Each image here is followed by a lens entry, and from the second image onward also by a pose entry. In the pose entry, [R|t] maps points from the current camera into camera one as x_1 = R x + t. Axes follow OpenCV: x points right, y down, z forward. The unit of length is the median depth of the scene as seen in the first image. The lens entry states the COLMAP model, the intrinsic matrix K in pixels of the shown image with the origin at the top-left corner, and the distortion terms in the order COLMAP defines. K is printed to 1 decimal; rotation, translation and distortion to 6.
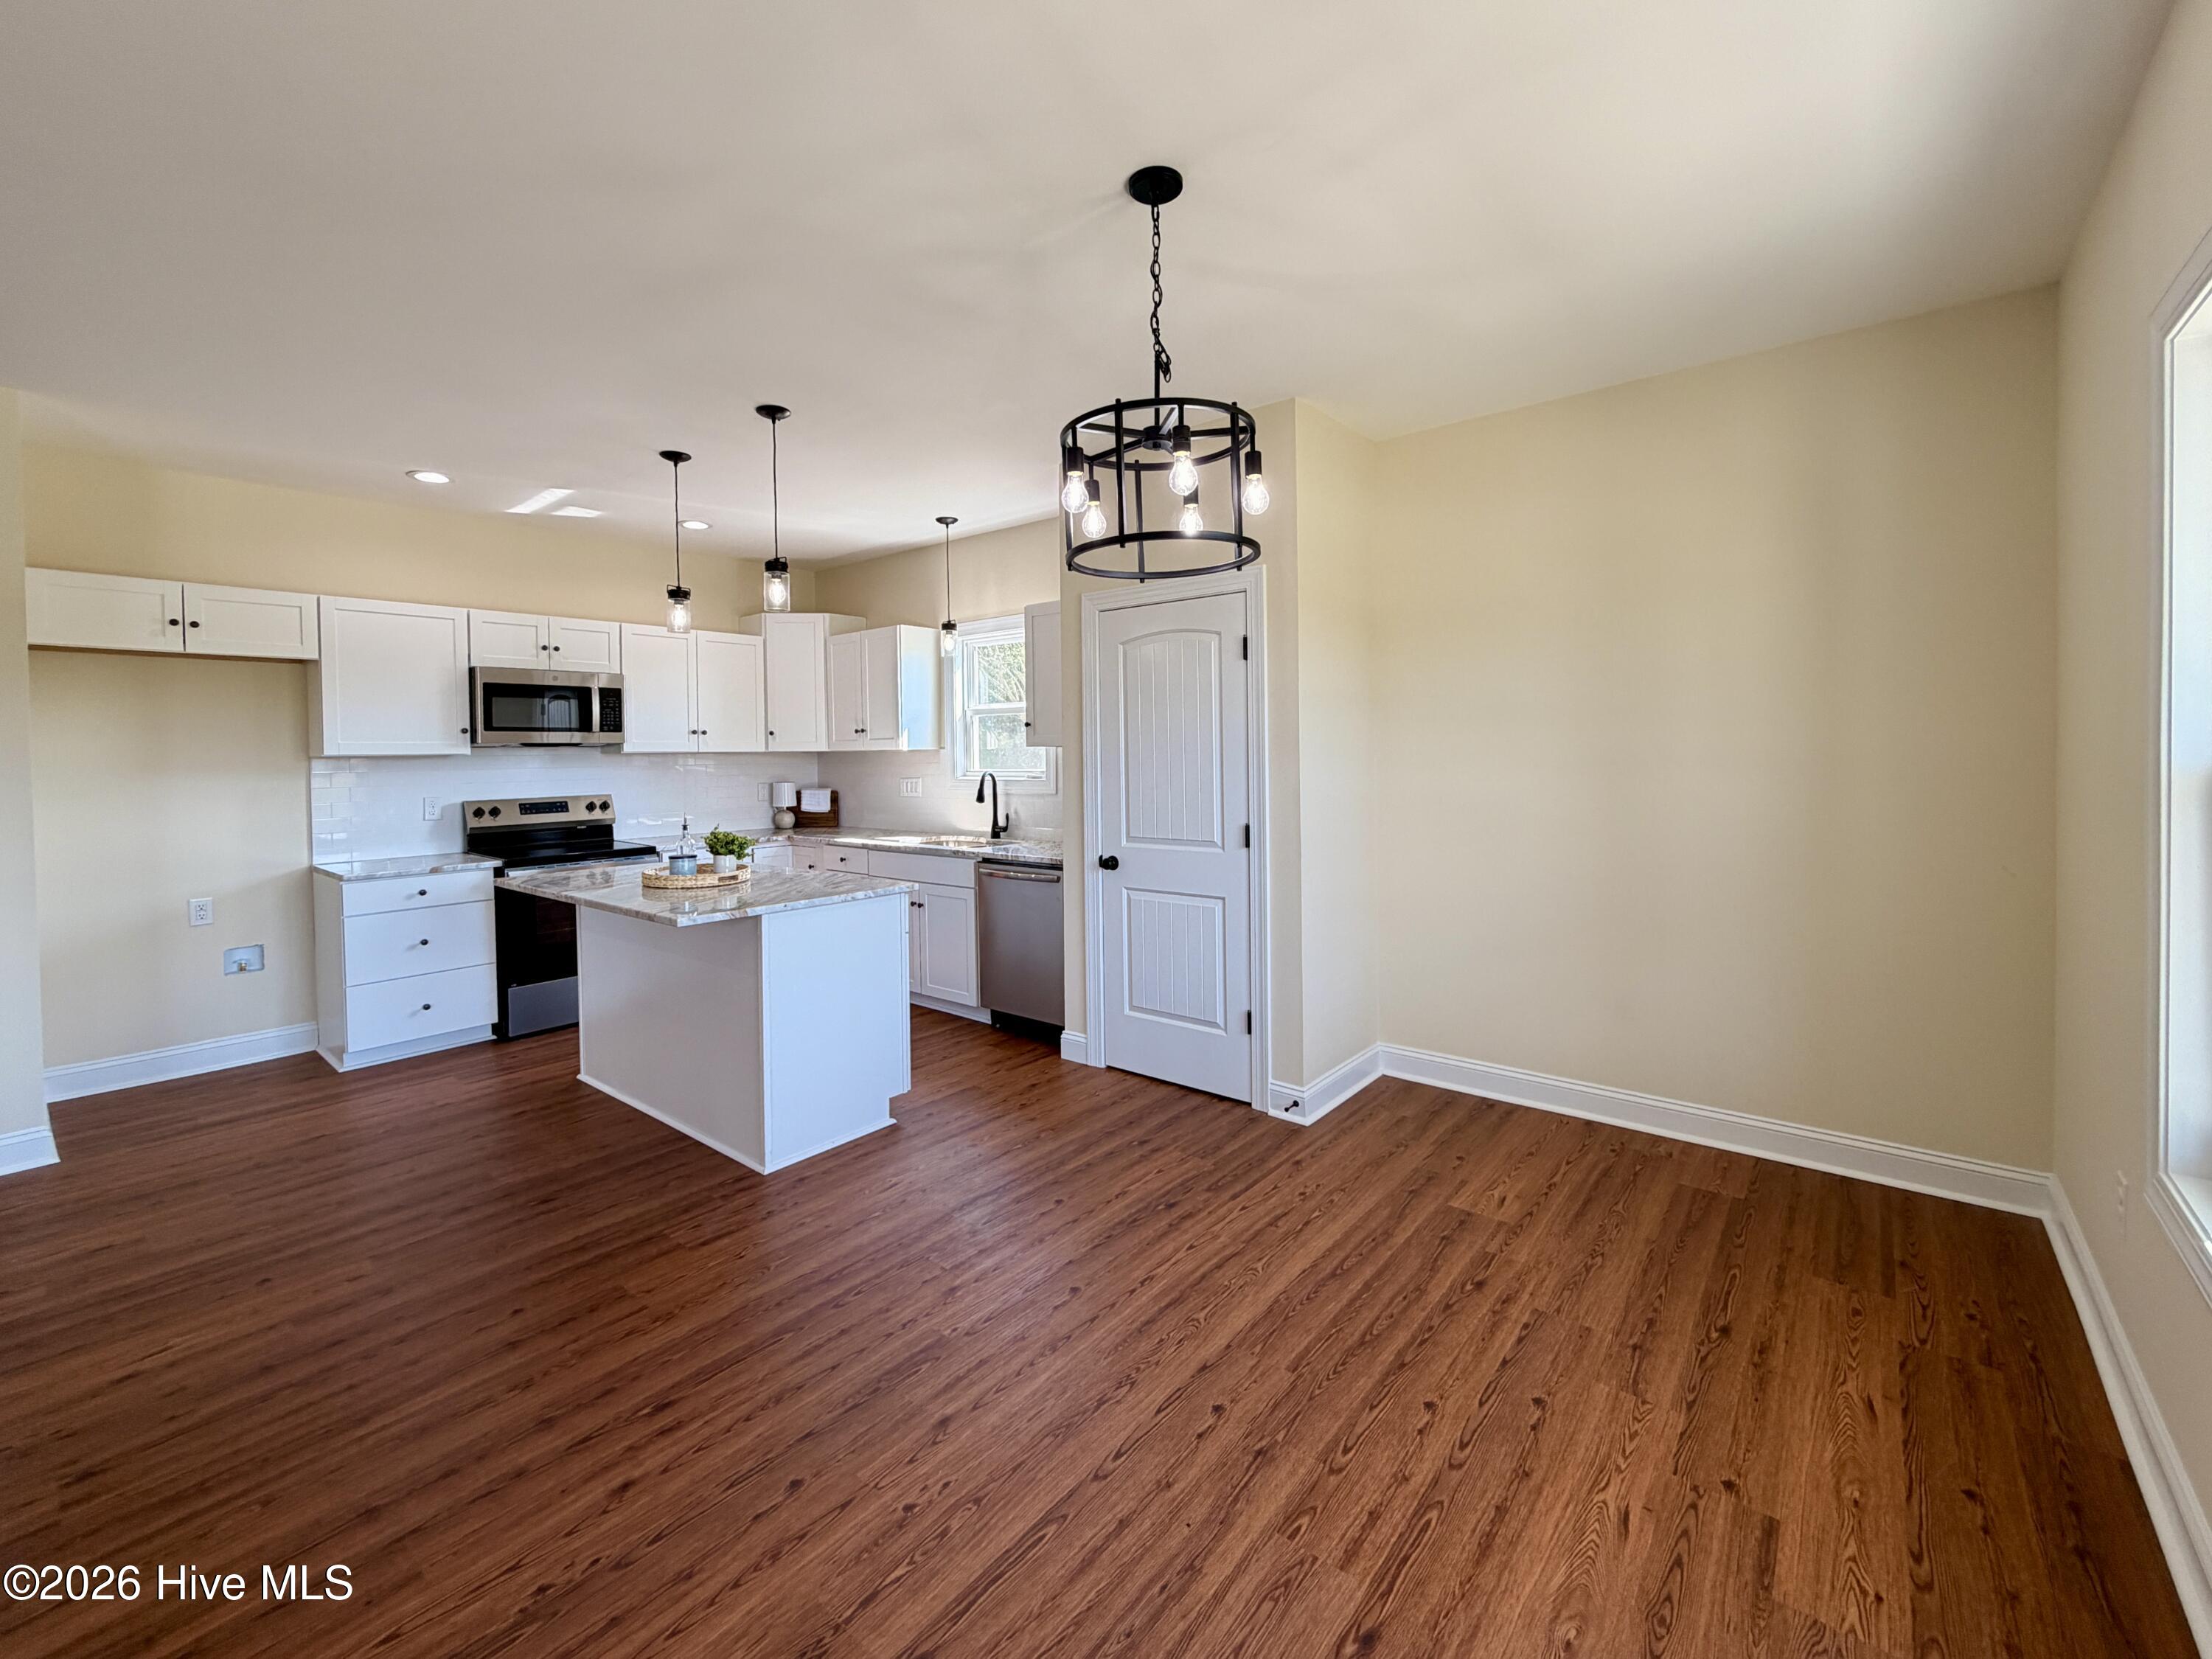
lens RADIAL K [[928.9, 0, 1100.3], [0, 928.9, 768.0], [0, 0, 1]] dist [0.000737, 0.000005]
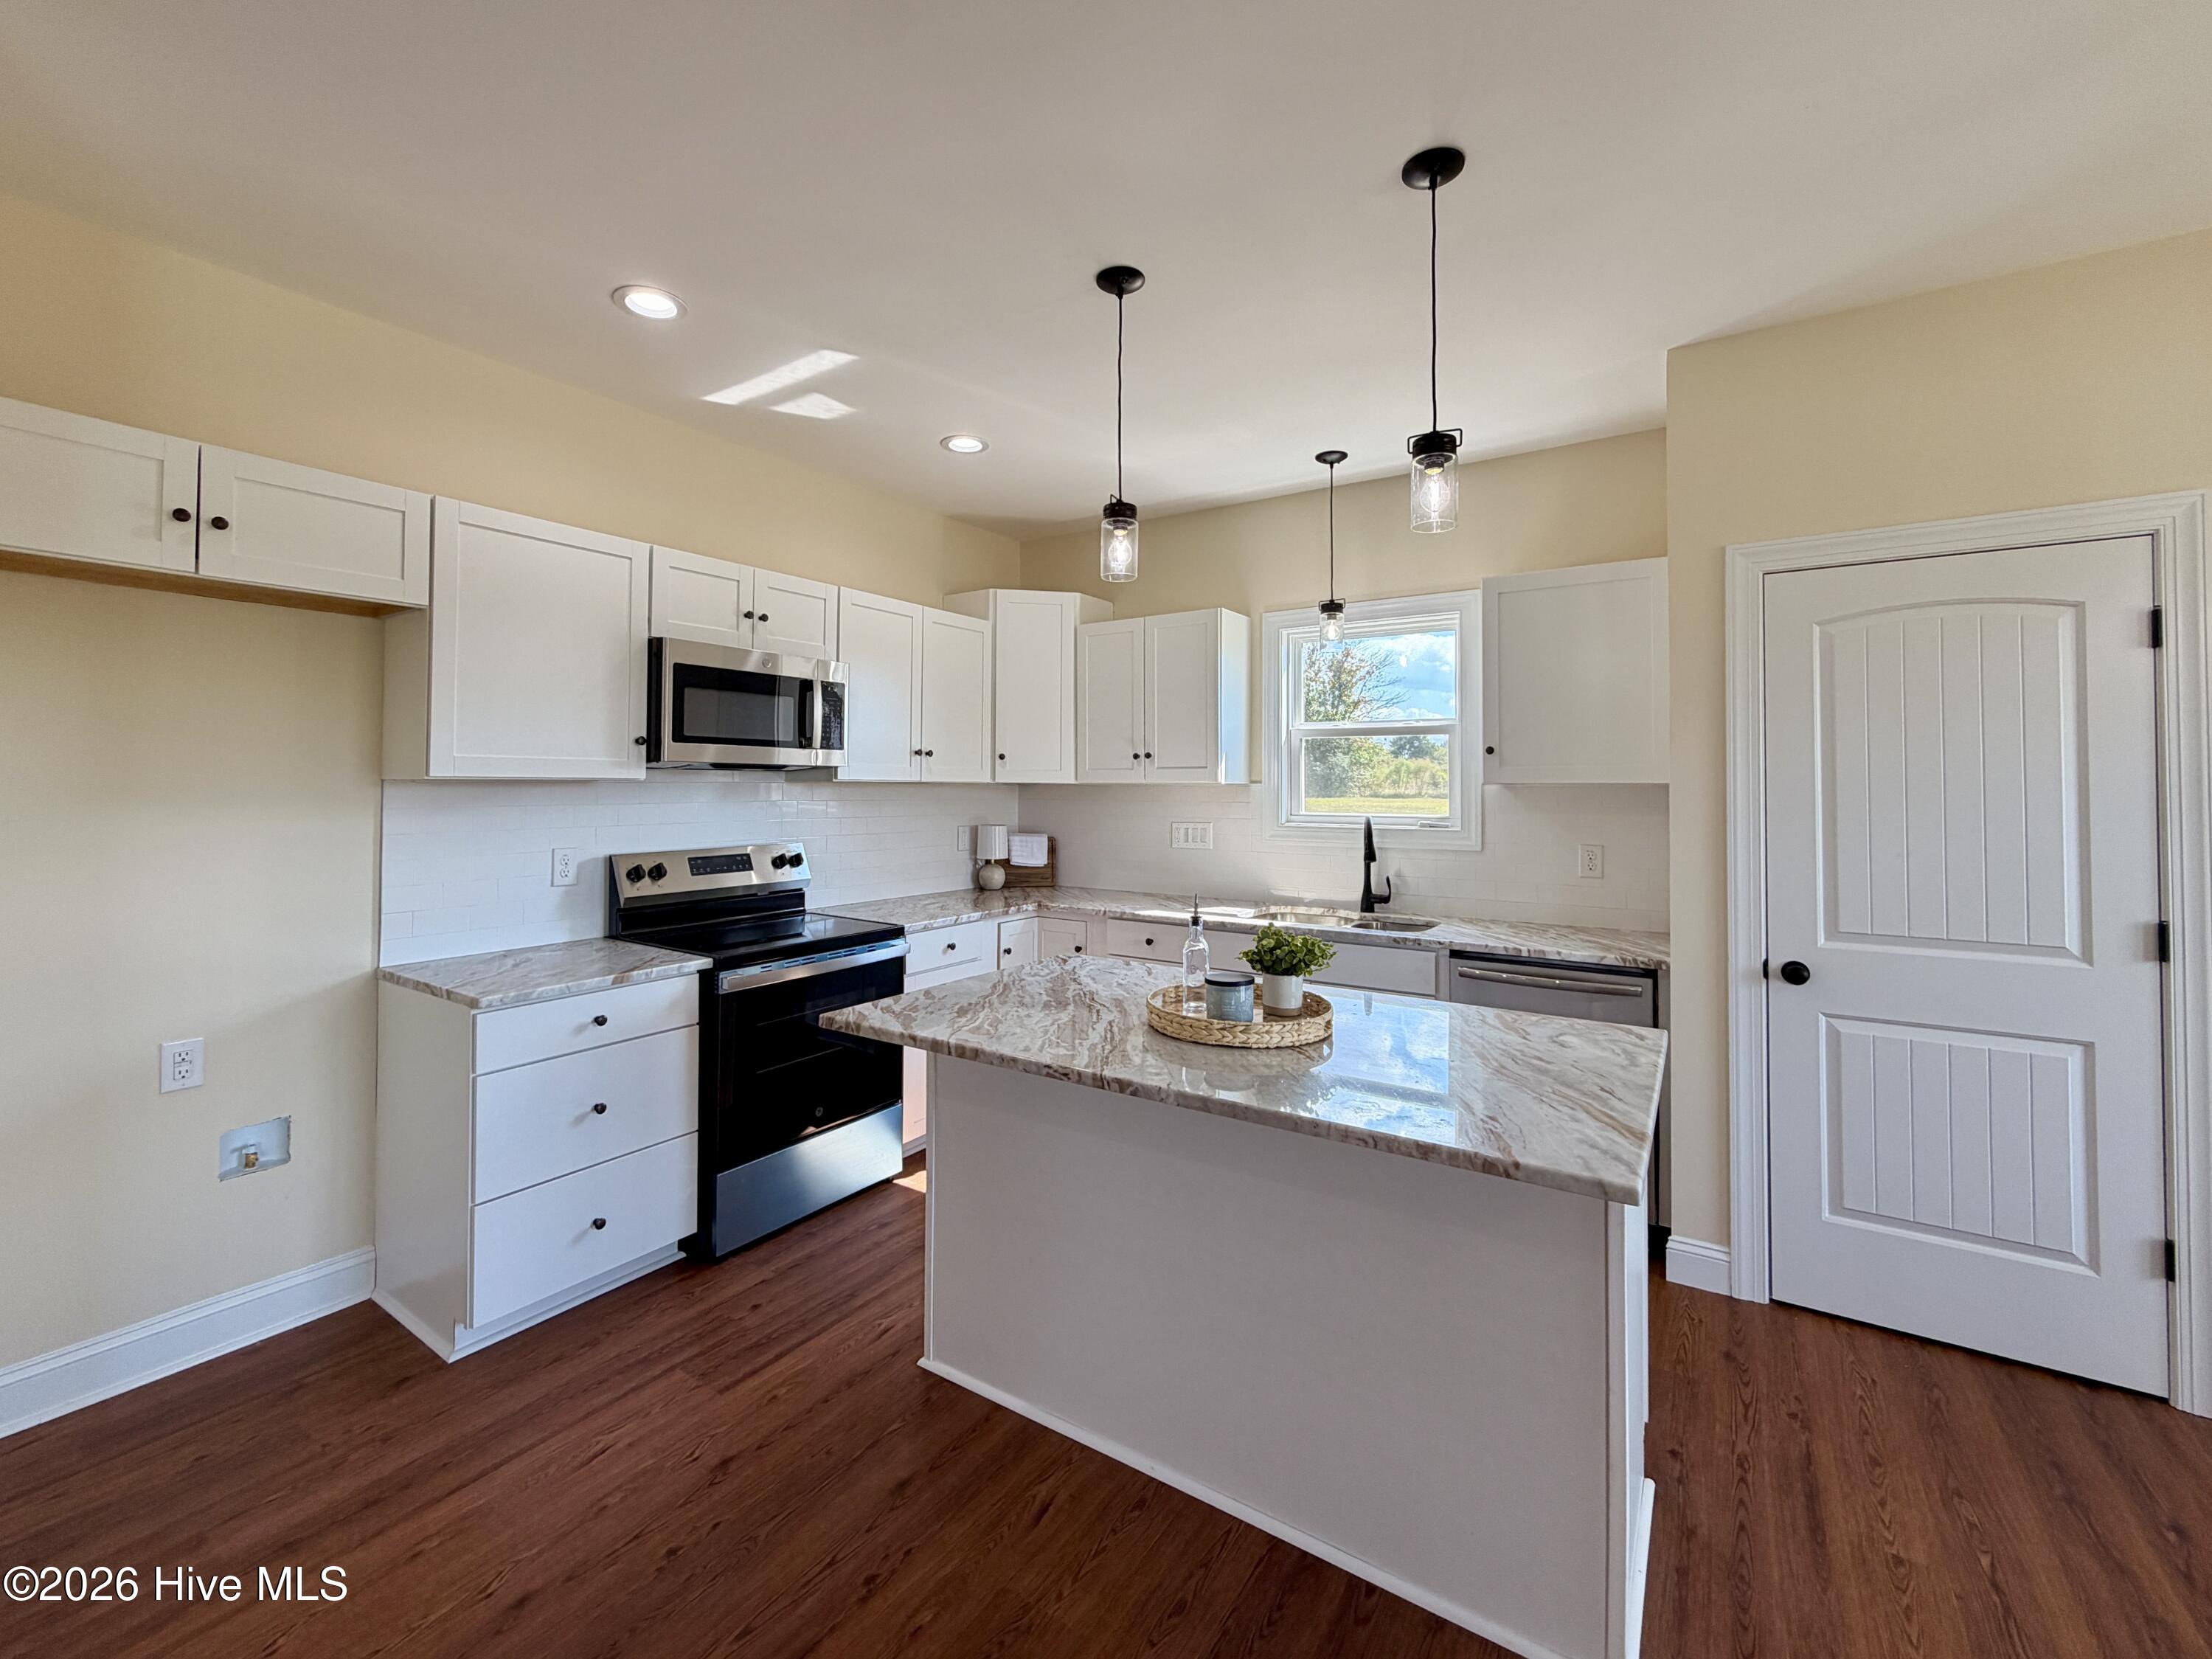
lens RADIAL K [[929.0, 0, 1100.3], [0, 929.0, 768.0], [0, 0, 1]] dist [0.000737, 0.000005]
pose [[0.994470, 0.019264, 0.103238, -0.521610], [-0.015408, 0.999158, -0.038020, -0.004435], [-0.103884, 0.036219, 0.993930, 0.424590]]
